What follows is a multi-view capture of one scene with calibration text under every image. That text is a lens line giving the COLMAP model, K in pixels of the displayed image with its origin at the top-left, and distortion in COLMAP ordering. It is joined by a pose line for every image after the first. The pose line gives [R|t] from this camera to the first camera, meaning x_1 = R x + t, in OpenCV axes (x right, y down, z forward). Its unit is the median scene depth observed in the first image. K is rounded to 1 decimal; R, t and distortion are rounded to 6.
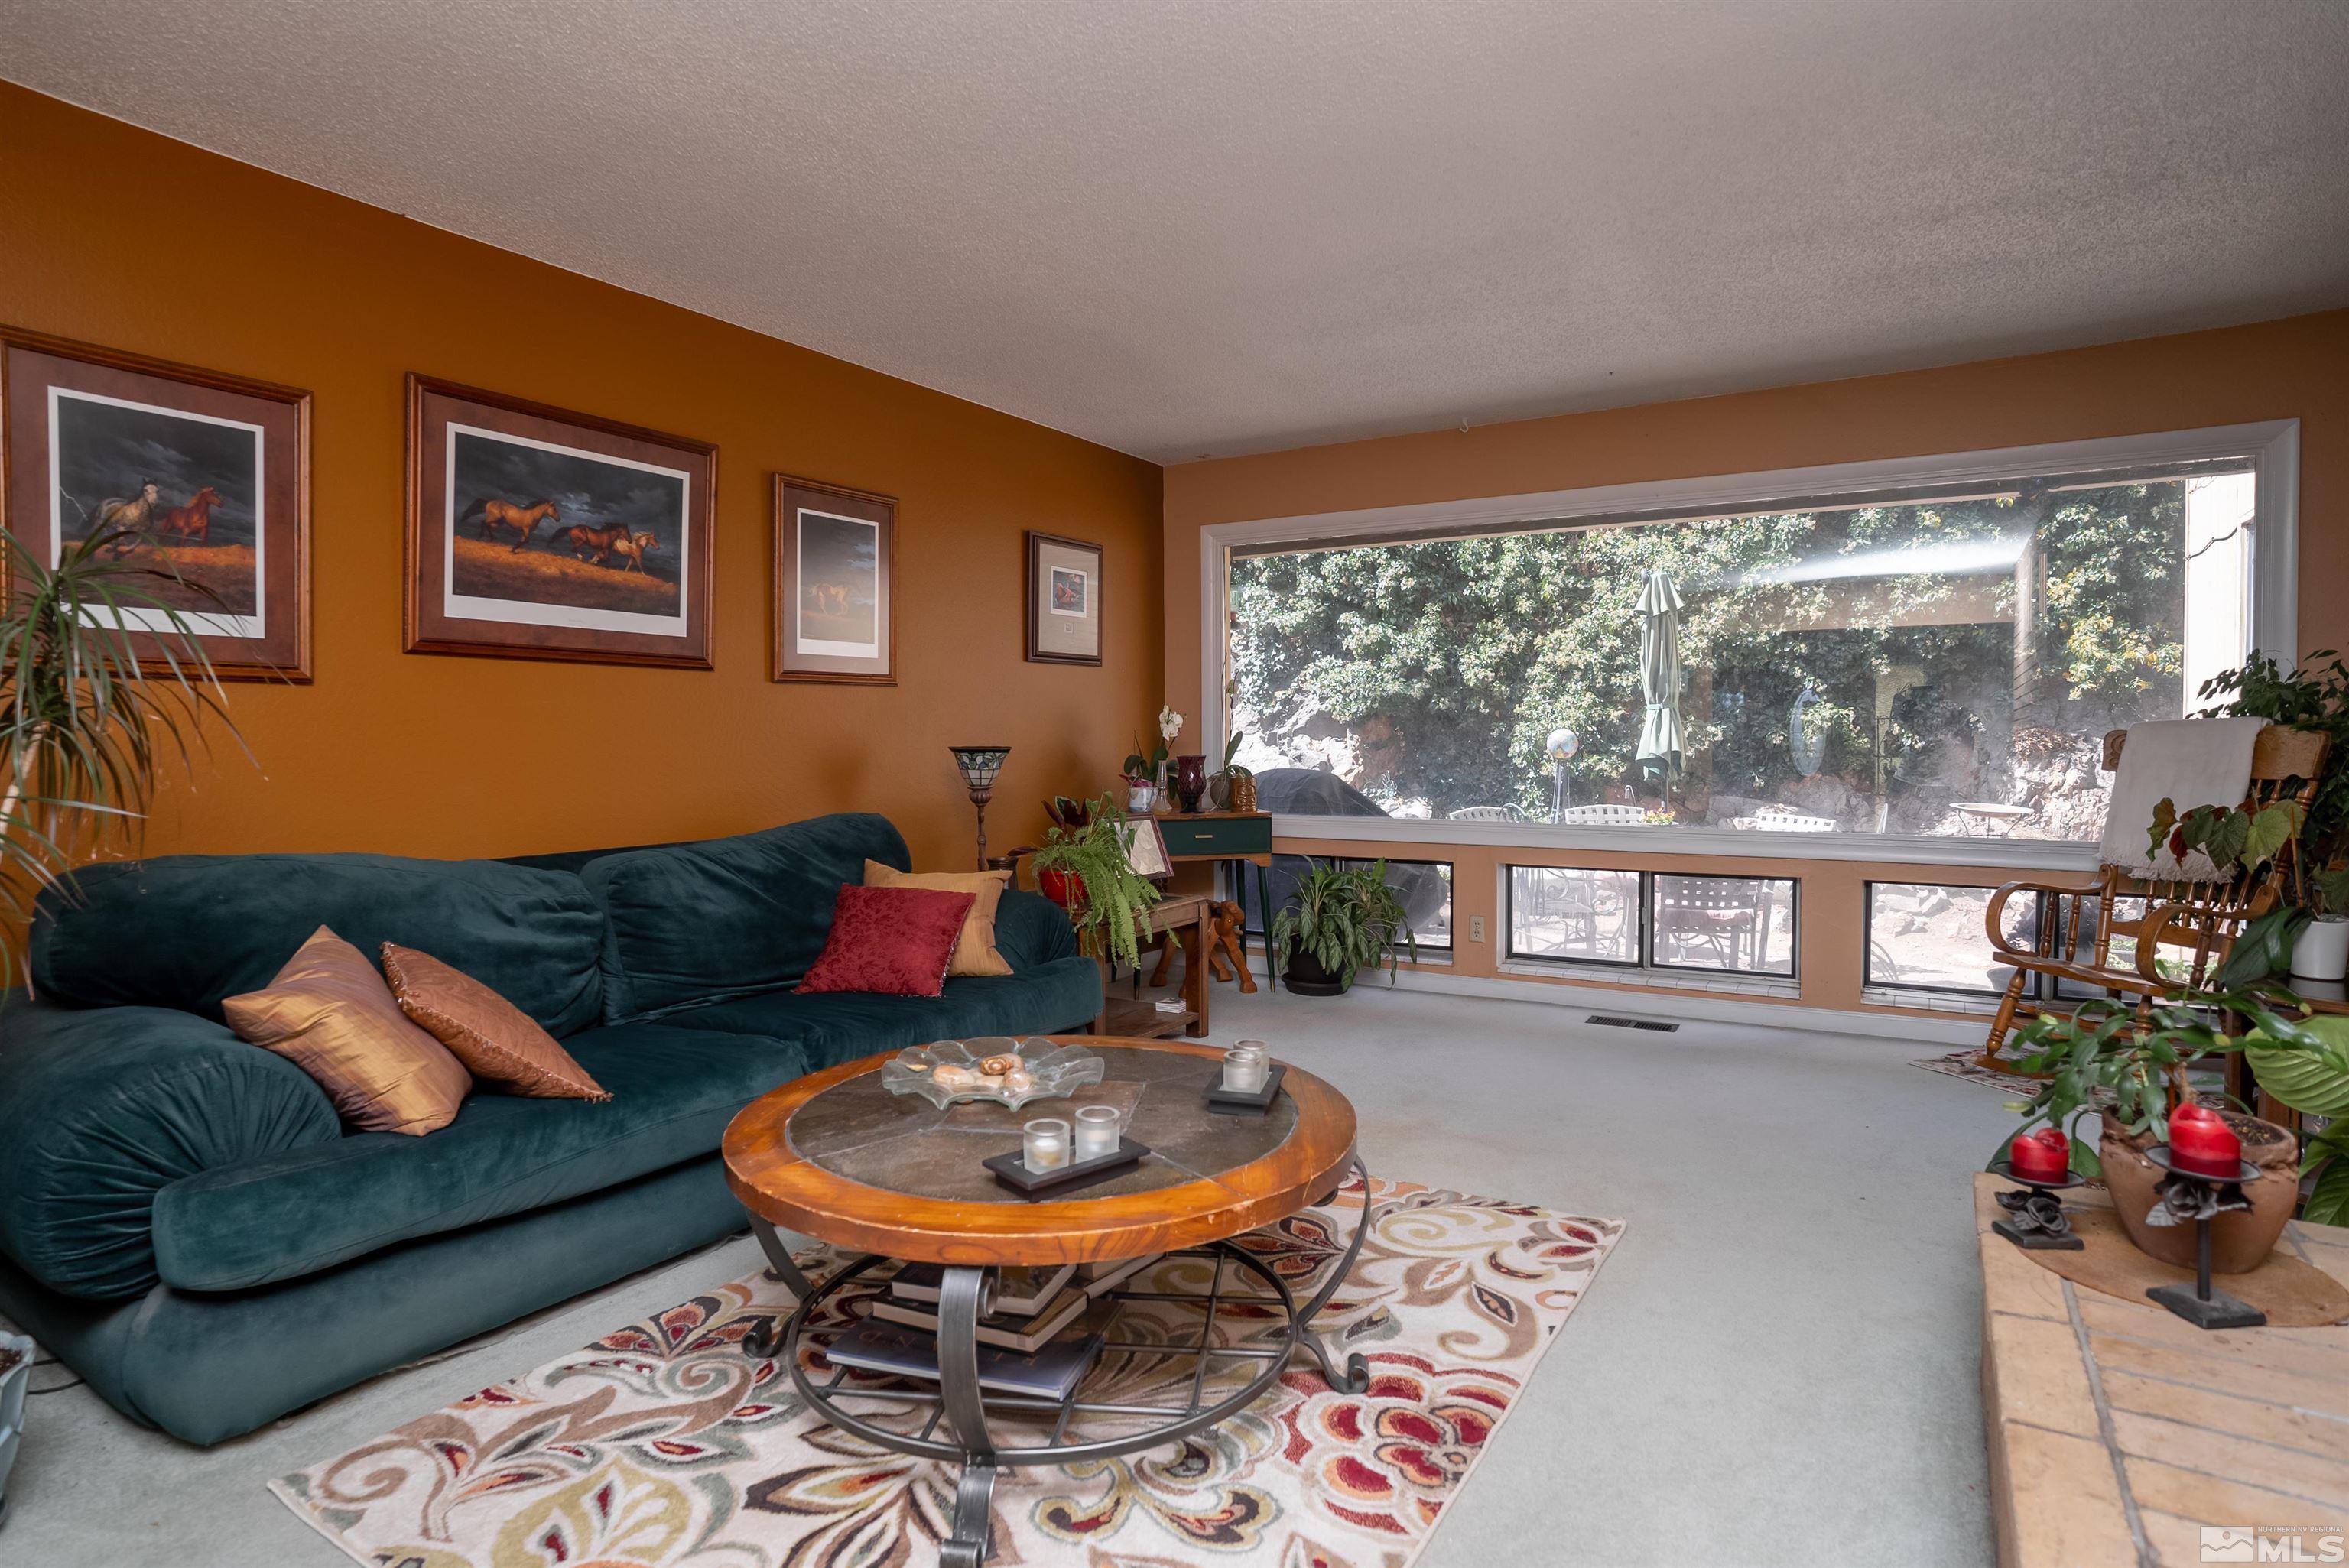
lens RADIAL K [[1243.4, 0, 1213.4], [0, 1243.4, 795.0], [0, 0, 1]] dist [-0.072210, 0.038591]
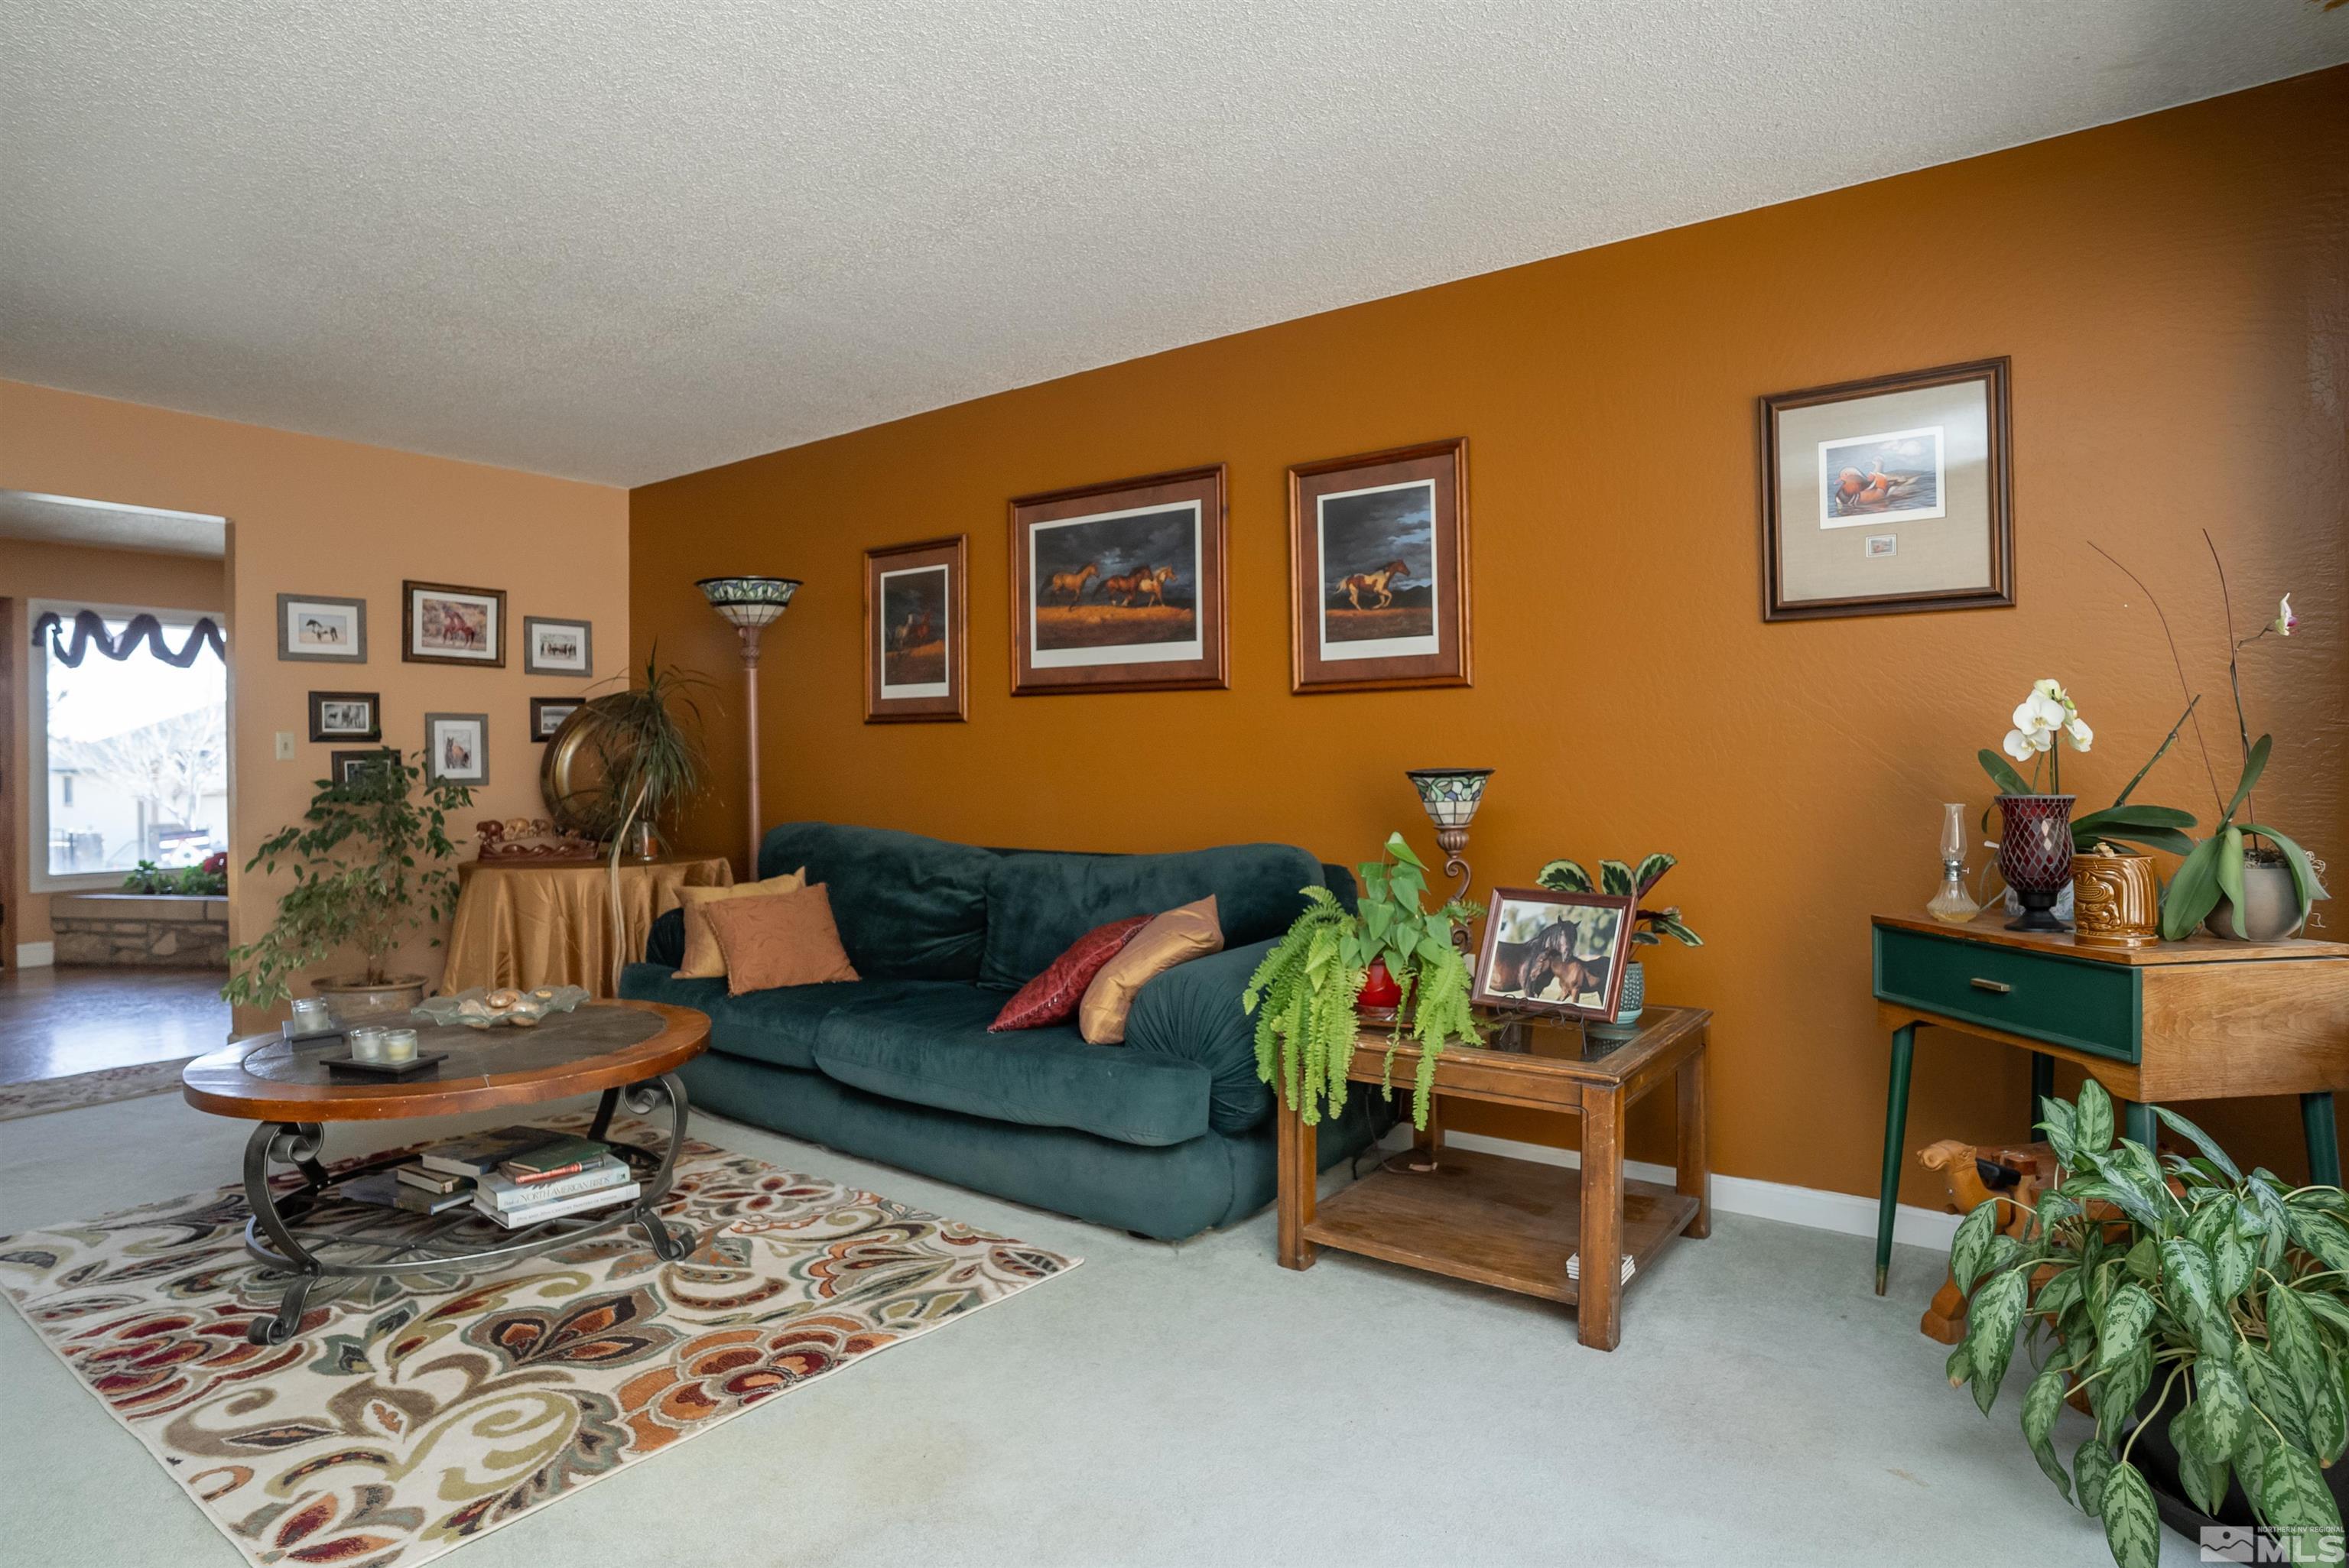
lens RADIAL K [[1289.3, 0, 1136.4], [0, 1289.3, 776.3], [0, 0, 1]] dist [-0.074782, 0.046531]
pose [[-0.131689, 0.008696, -0.991253, 0.760986], [-0.046239, 0.998819, 0.014905, -0.052097], [0.990212, 0.047797, -0.131131, 1.284861]]
